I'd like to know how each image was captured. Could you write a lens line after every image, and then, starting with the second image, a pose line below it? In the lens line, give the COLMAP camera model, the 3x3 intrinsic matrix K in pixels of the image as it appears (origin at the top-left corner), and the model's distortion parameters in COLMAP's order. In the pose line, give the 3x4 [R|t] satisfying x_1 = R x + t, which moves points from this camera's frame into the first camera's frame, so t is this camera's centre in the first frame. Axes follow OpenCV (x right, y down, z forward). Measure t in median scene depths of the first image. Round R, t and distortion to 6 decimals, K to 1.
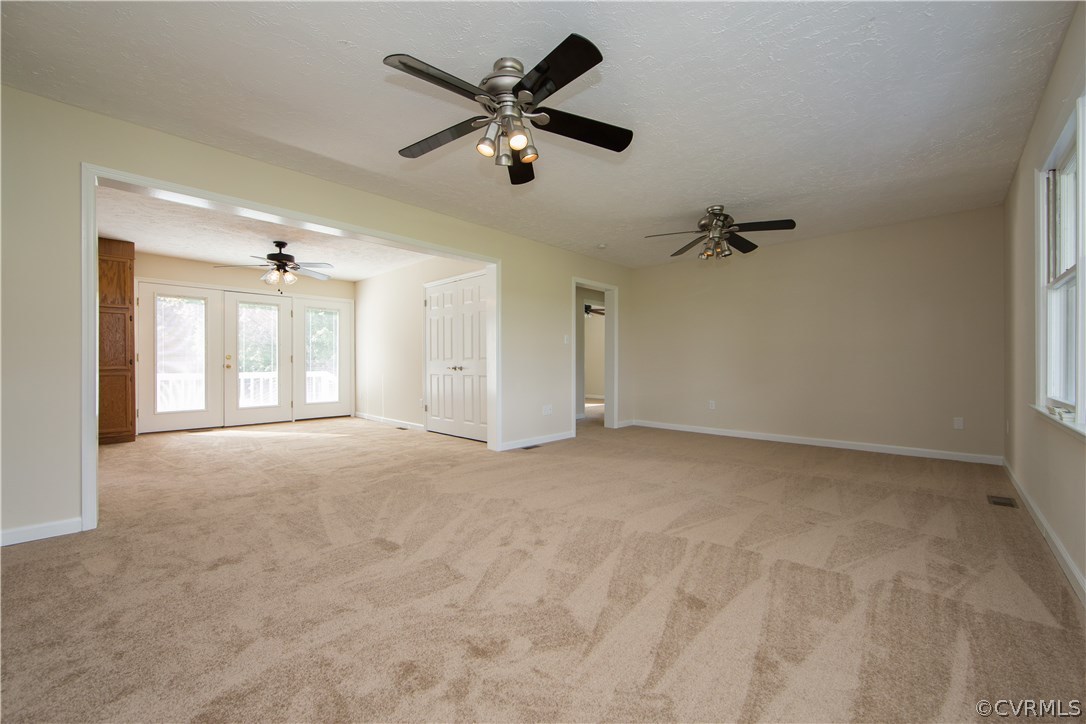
lens RADIAL K [[405.3, 0, 533.6], [0, 405.3, 362.8], [0, 0, 1]] dist [-0.000878, -0.000038]
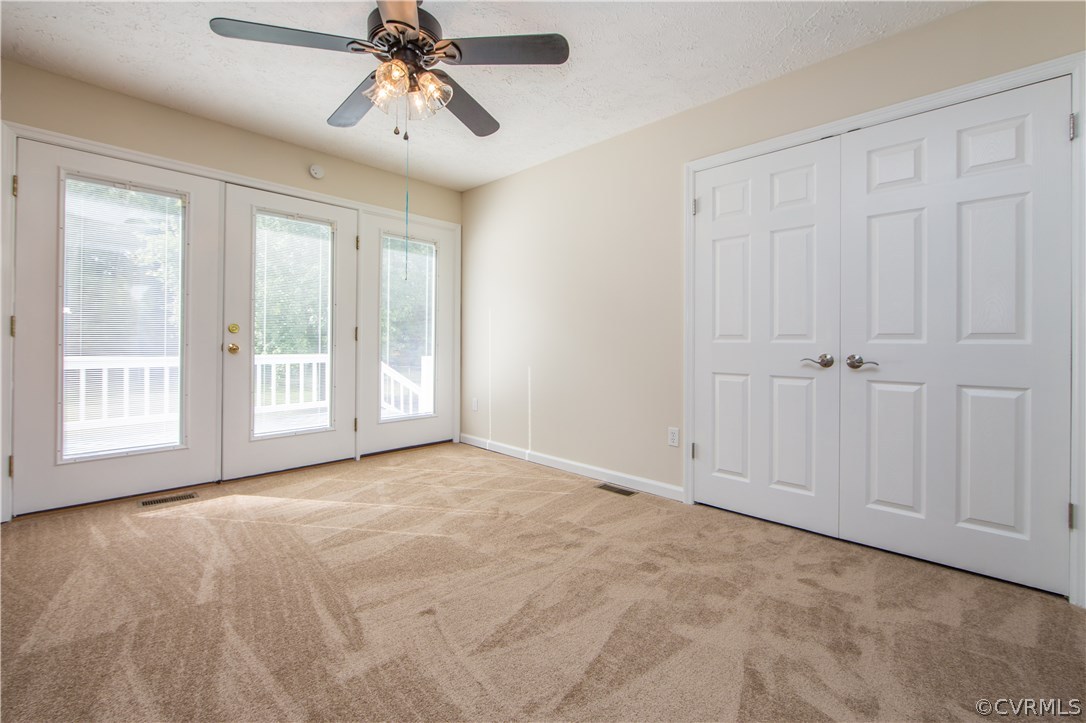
lens RADIAL K [[445.7, 0, 545.1], [0, 445.7, 339.7], [0, 0, 1]] dist [0.000138, 0.000168]
pose [[0.999962, 0.008520, -0.001585, -0.394935], [-0.008529, 0.999947, -0.005679, -0.001565], [0.001537, 0.005693, 0.999983, 0.491084]]
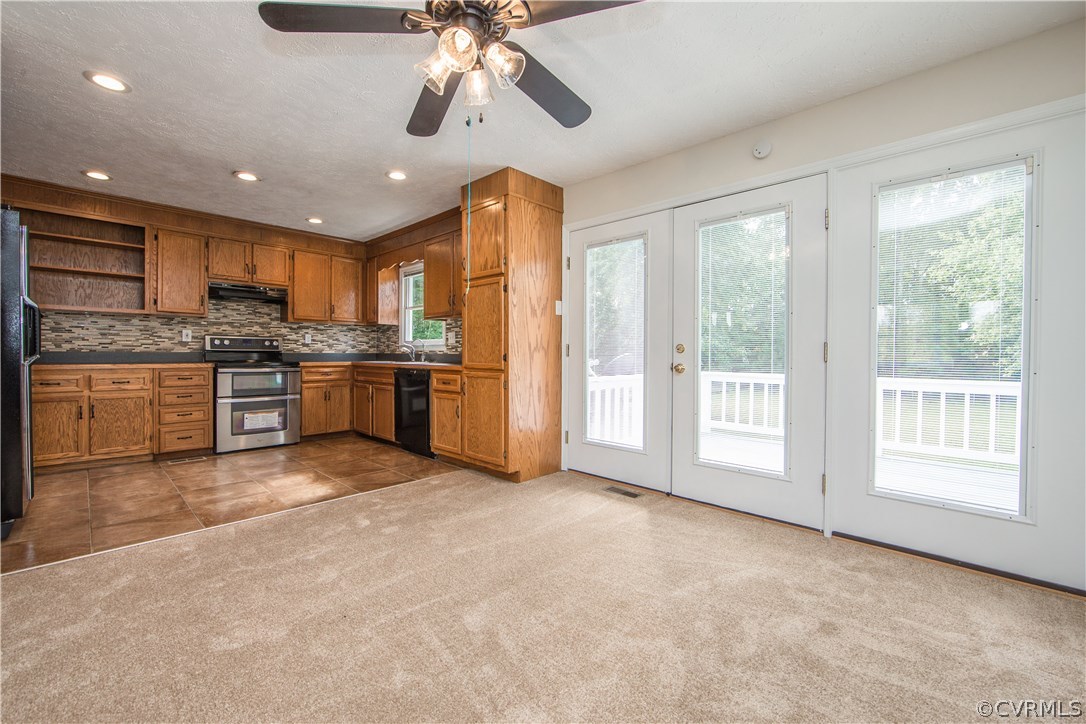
lens RADIAL K [[446.3, 0, 531.5], [0, 446.3, 354.9], [0, 0, 1]] dist [-0.000451, -0.000195]
pose [[0.011711, 0.002620, -0.999928, -0.238629], [-0.008735, 0.999959, 0.002518, -0.006485], [0.999893, 0.008705, 0.011734, 0.813088]]
